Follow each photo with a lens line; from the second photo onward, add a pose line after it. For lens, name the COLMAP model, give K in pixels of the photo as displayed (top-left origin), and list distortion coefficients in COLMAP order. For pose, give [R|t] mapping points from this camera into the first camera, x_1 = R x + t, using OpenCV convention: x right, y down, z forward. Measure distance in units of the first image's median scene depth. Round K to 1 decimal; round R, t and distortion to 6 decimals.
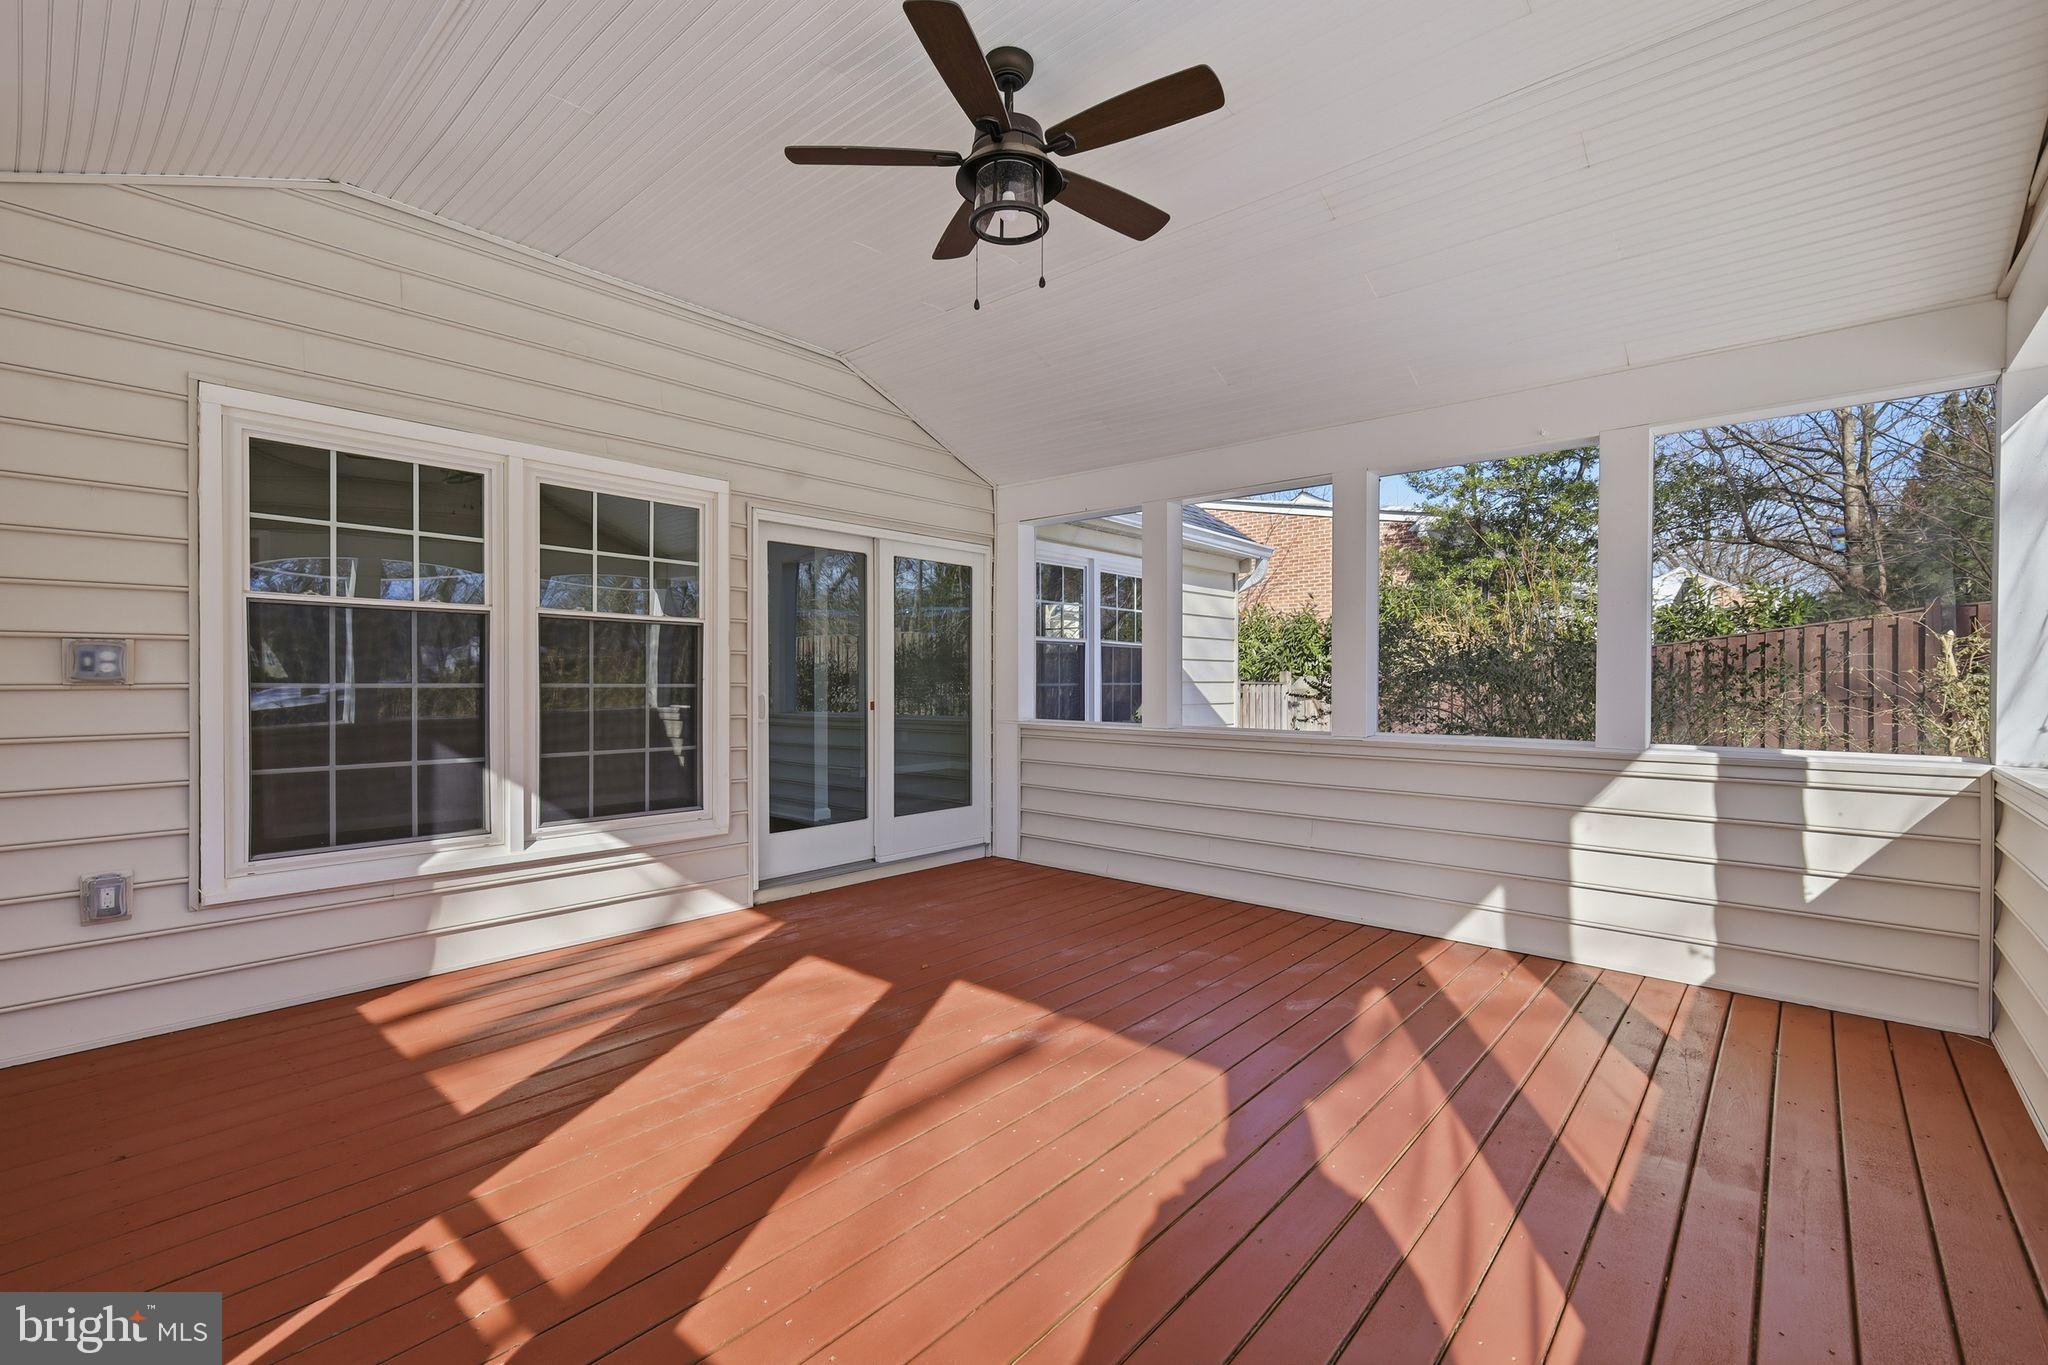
lens RADIAL K [[893.7, 0, 1026.5], [0, 893.7, 680.3], [0, 0, 1]] dist [0.003996, 0.000851]
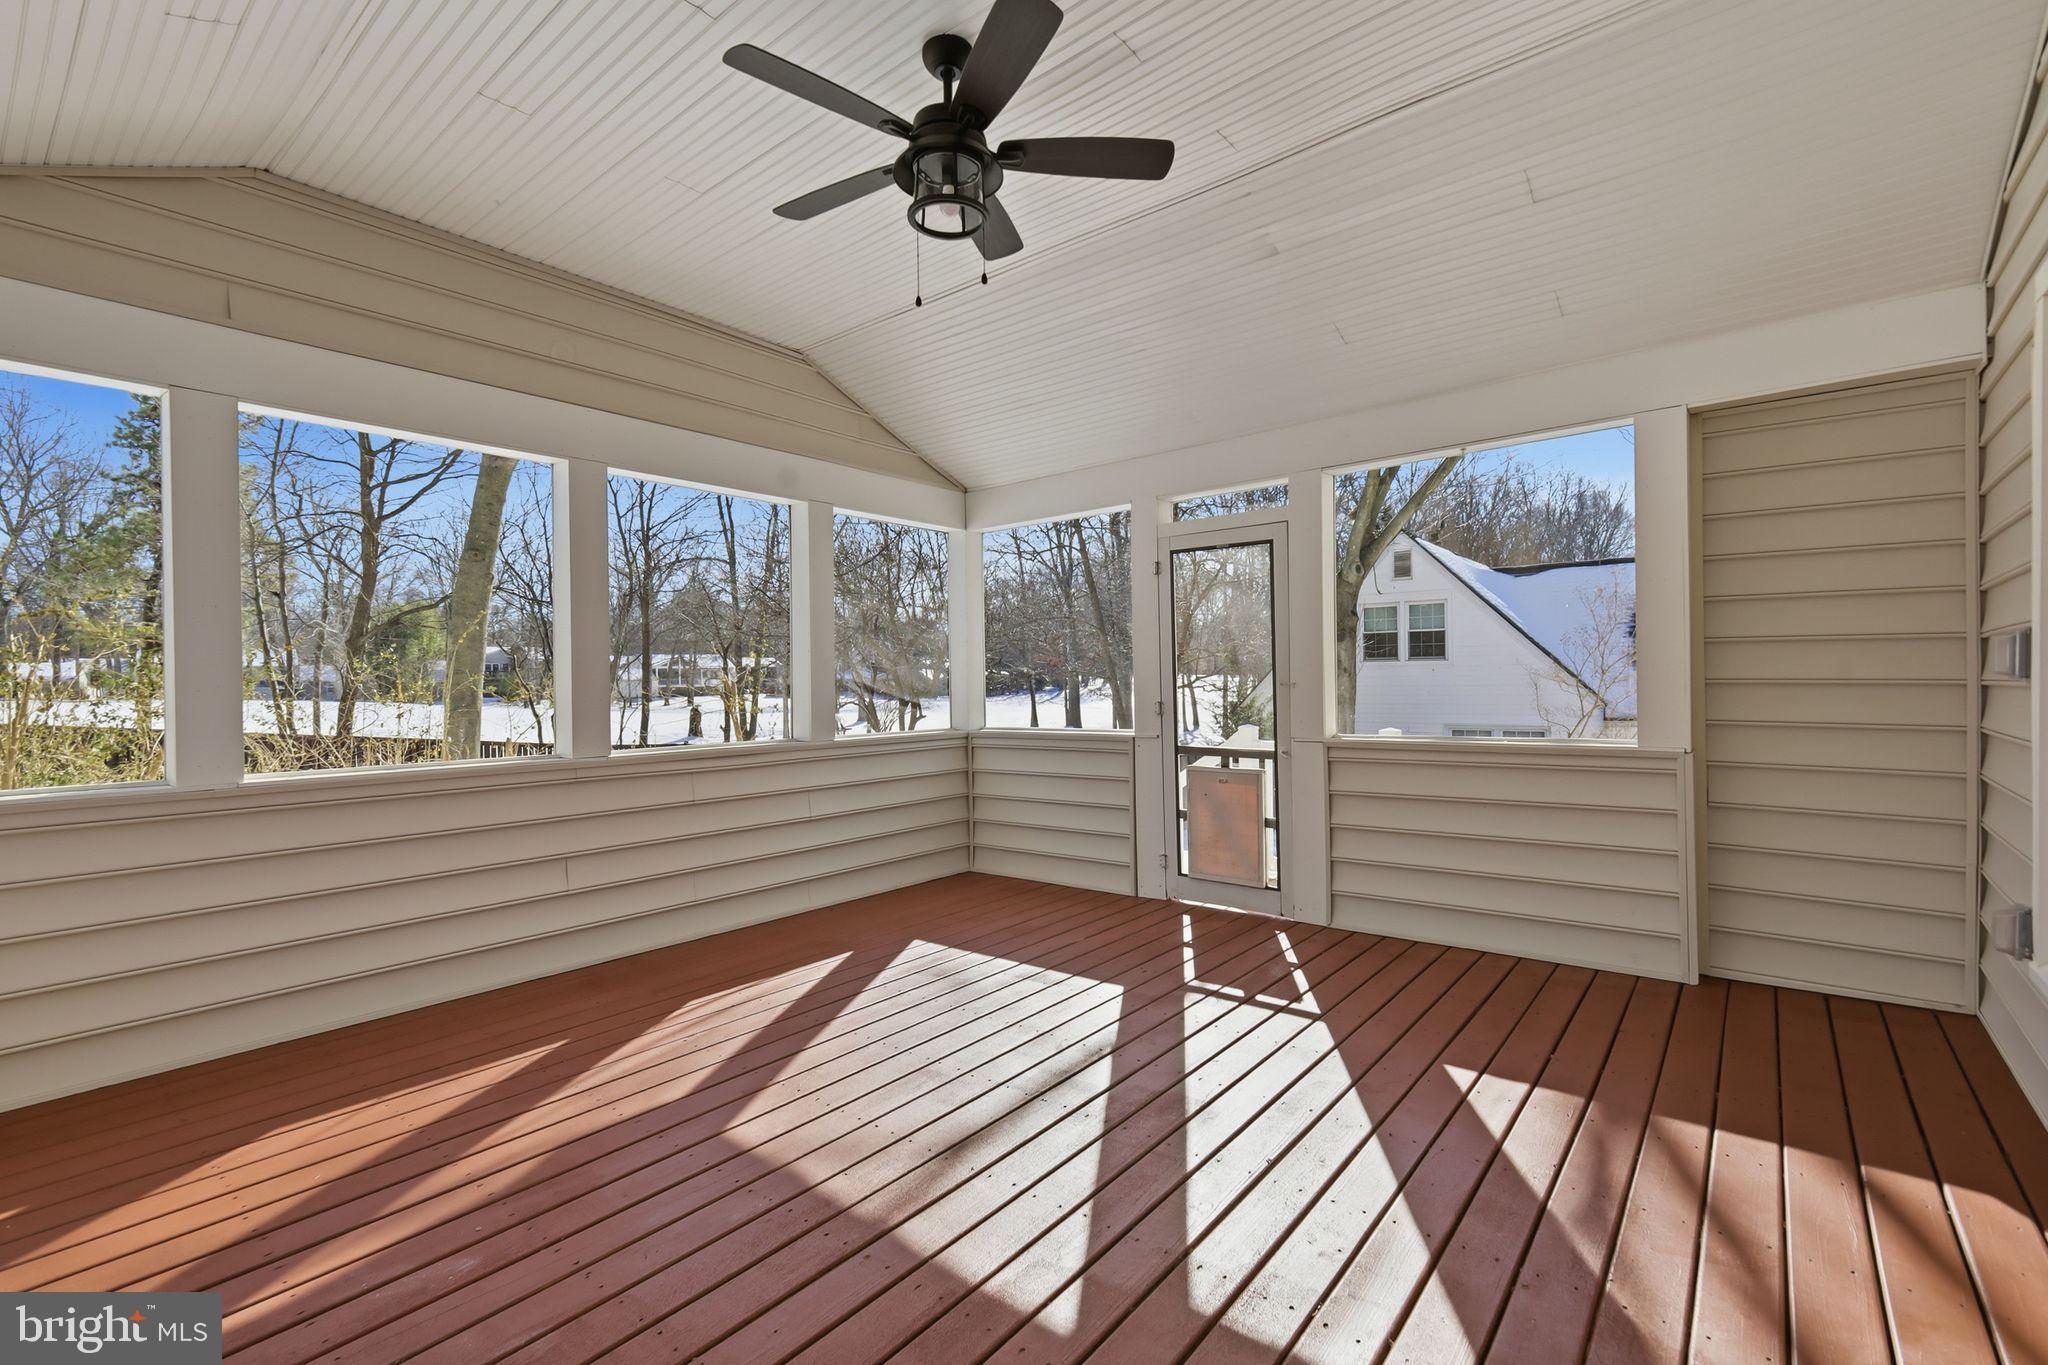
lens RADIAL K [[893.7, 0, 1026.5], [0, 893.7, 680.3], [0, 0, 1]] dist [0.003996, 0.000851]
pose [[-0.999219, 0.009331, -0.038404, -0.050745], [0.009420, 0.999953, -0.002160, -0.007089], [0.038382, -0.002521, -0.999260, 1.946988]]
